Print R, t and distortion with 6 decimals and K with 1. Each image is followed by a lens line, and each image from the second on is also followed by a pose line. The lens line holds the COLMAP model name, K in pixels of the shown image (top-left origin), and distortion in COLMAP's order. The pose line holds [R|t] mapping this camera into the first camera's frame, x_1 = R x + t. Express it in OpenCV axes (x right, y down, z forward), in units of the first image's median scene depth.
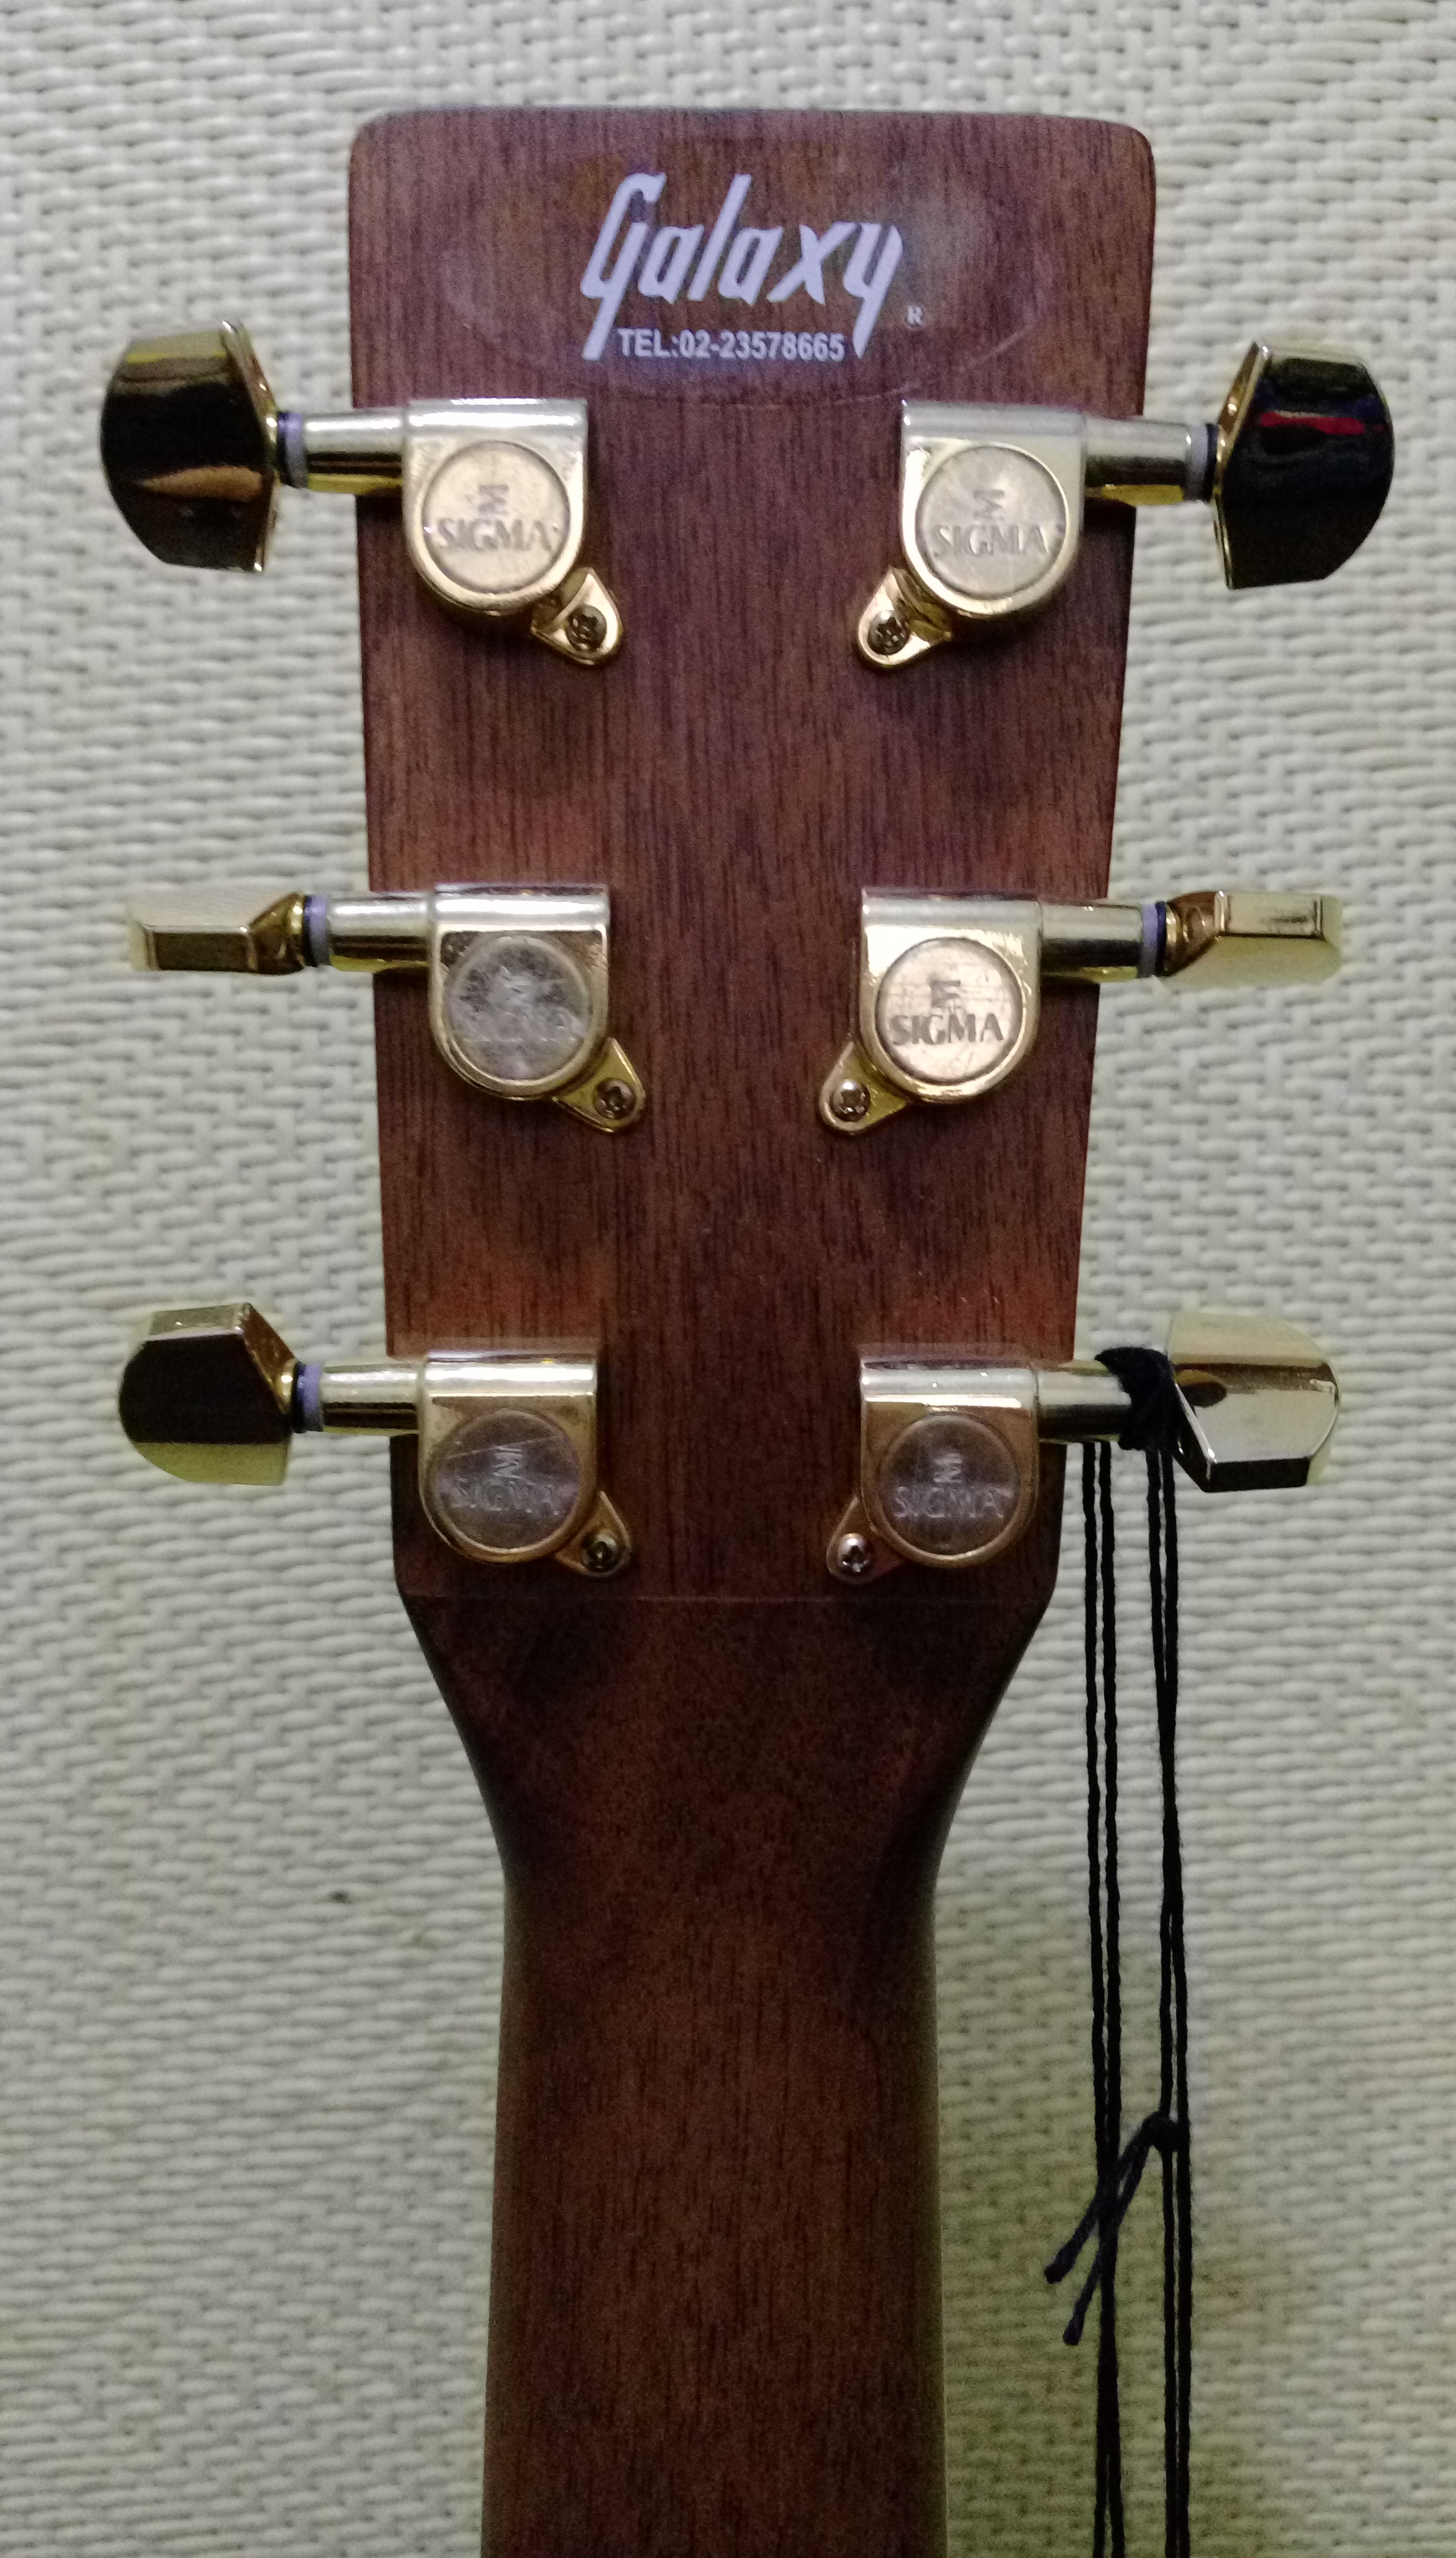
lens RADIAL K [[1922.8, 0, 728.0], [0, 1922.8, 1279.0], [0, 0, 1]] dist [0.045886, -0.004203]
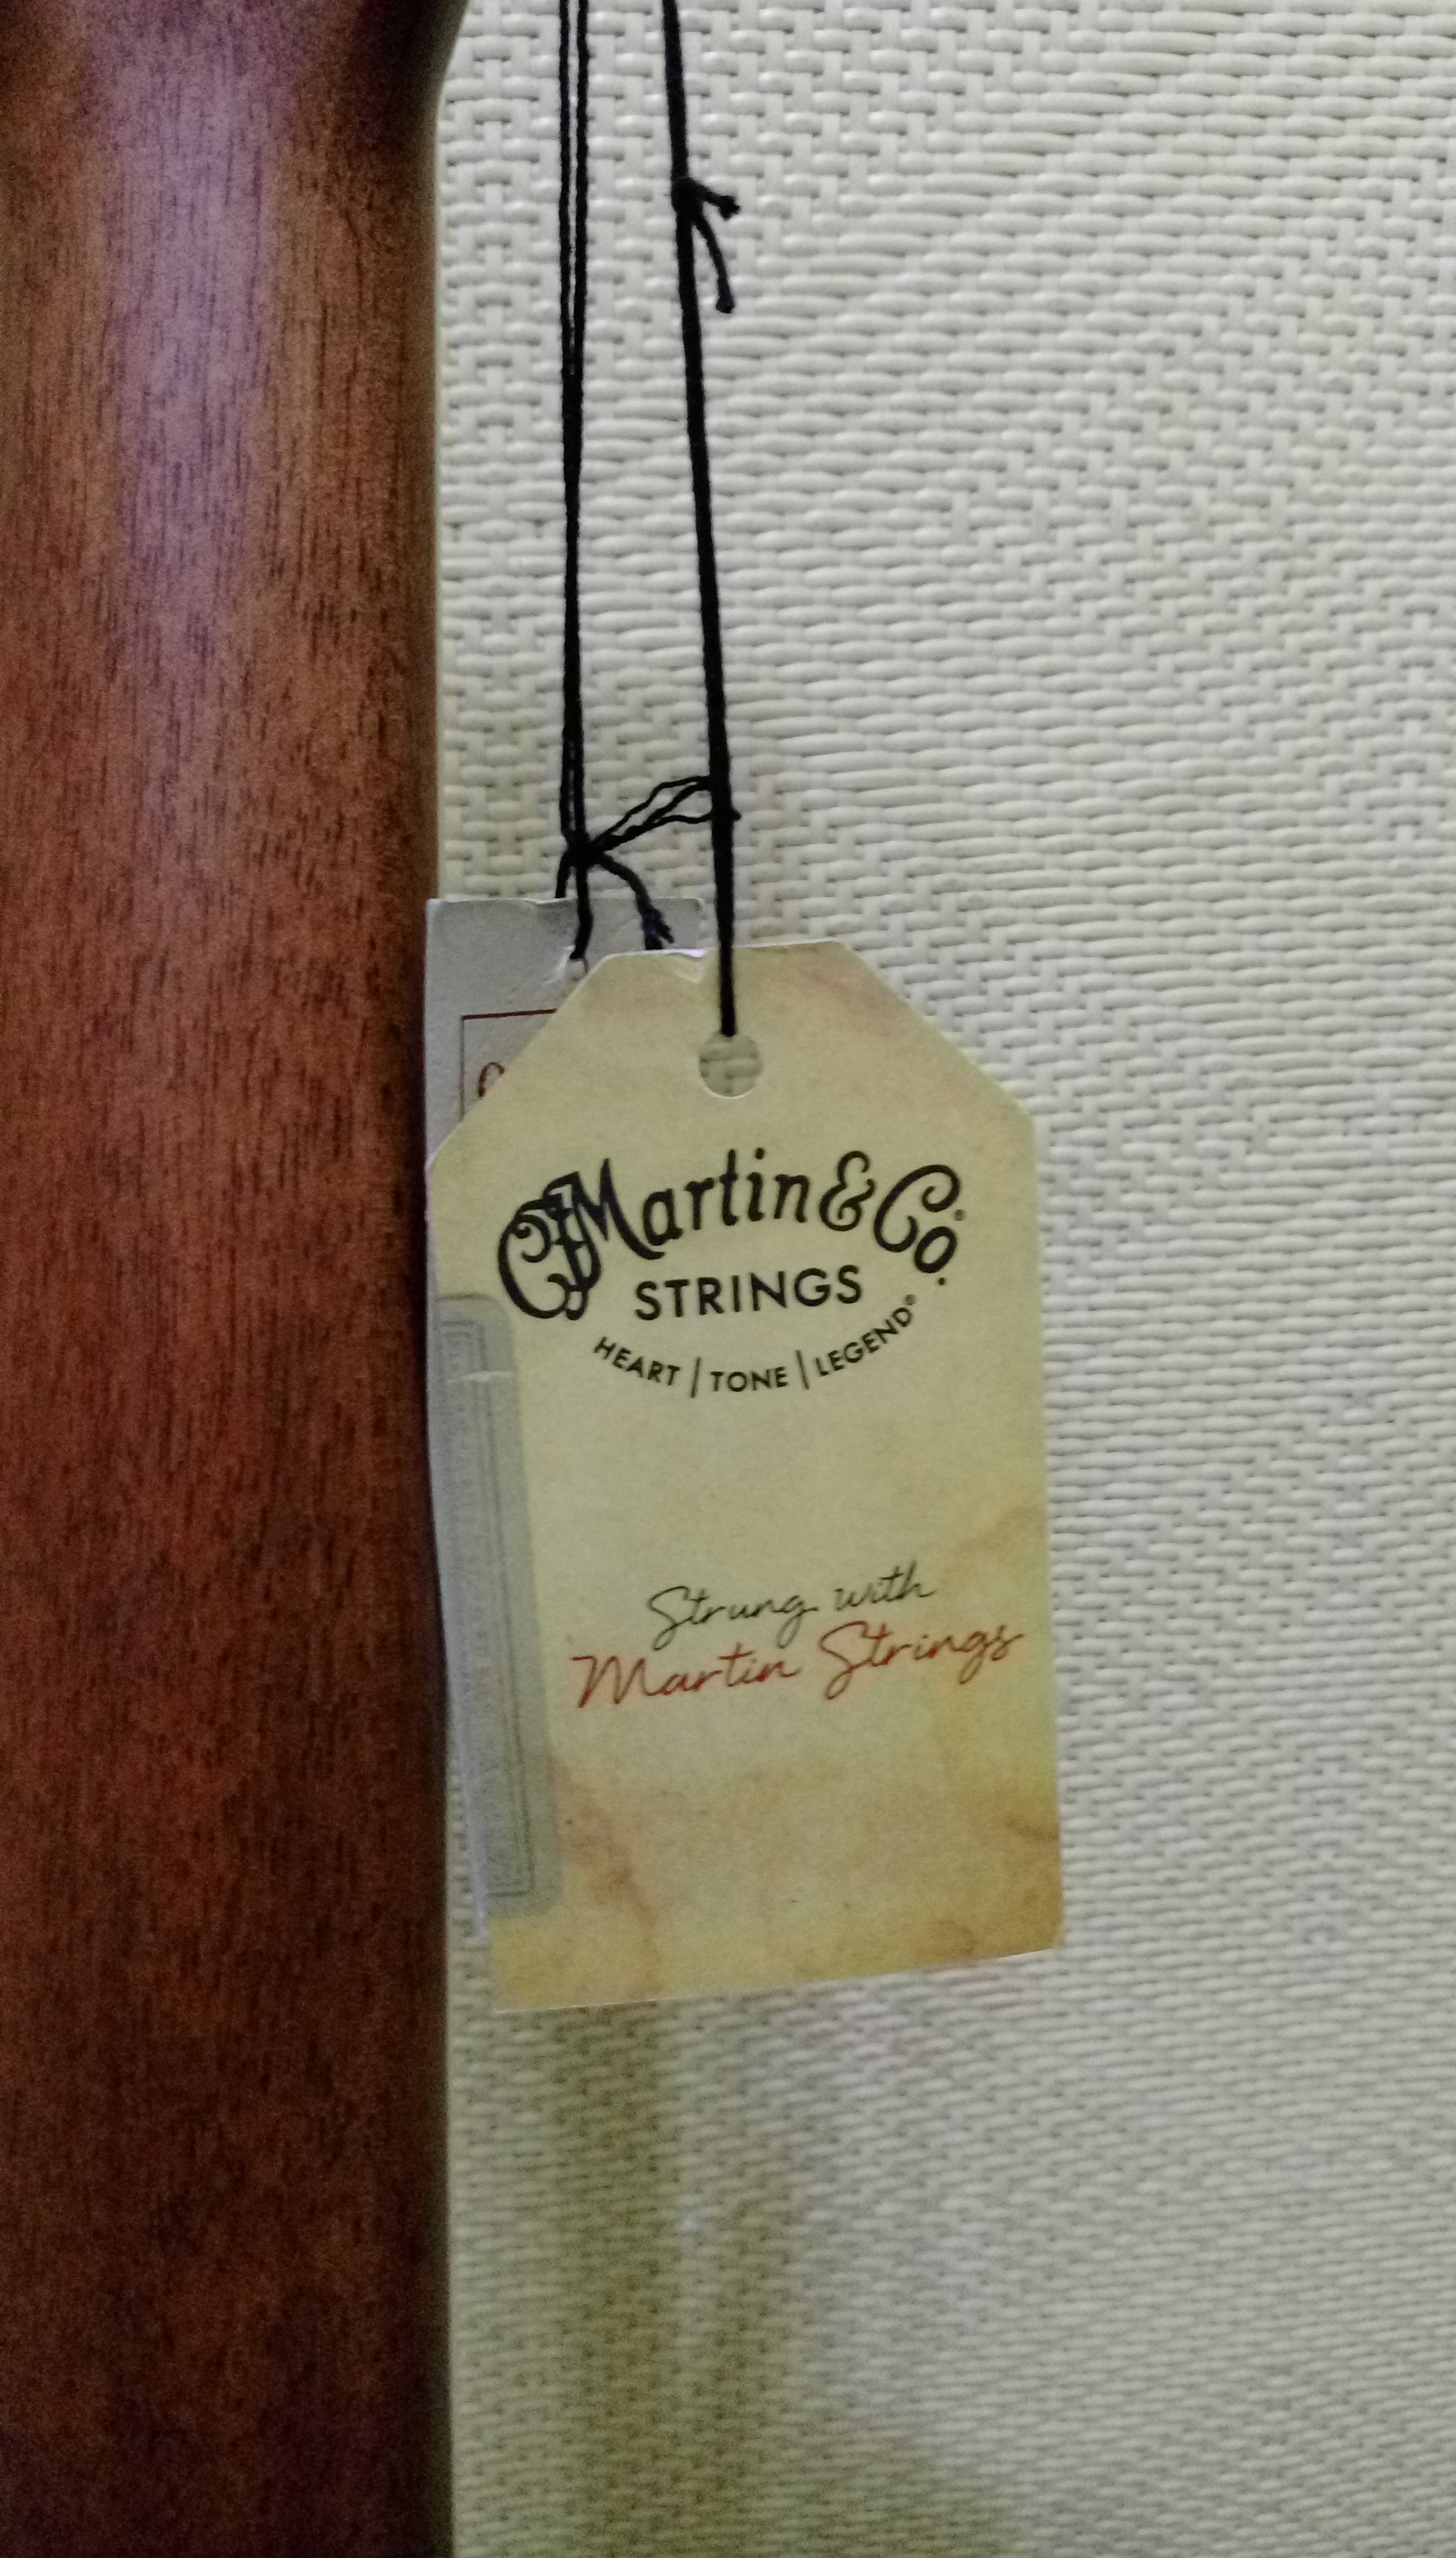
lens RADIAL K [[1922.8, 0, 728.0], [0, 1922.8, 1279.0], [0, 0, 1]] dist [0.045886, -0.004203]
pose [[0.997974, 0.012755, 0.062336, 0.133297], [-0.018369, 0.995743, 0.090324, 0.529173], [-0.060918, -0.091286, 0.993960, -0.026347]]
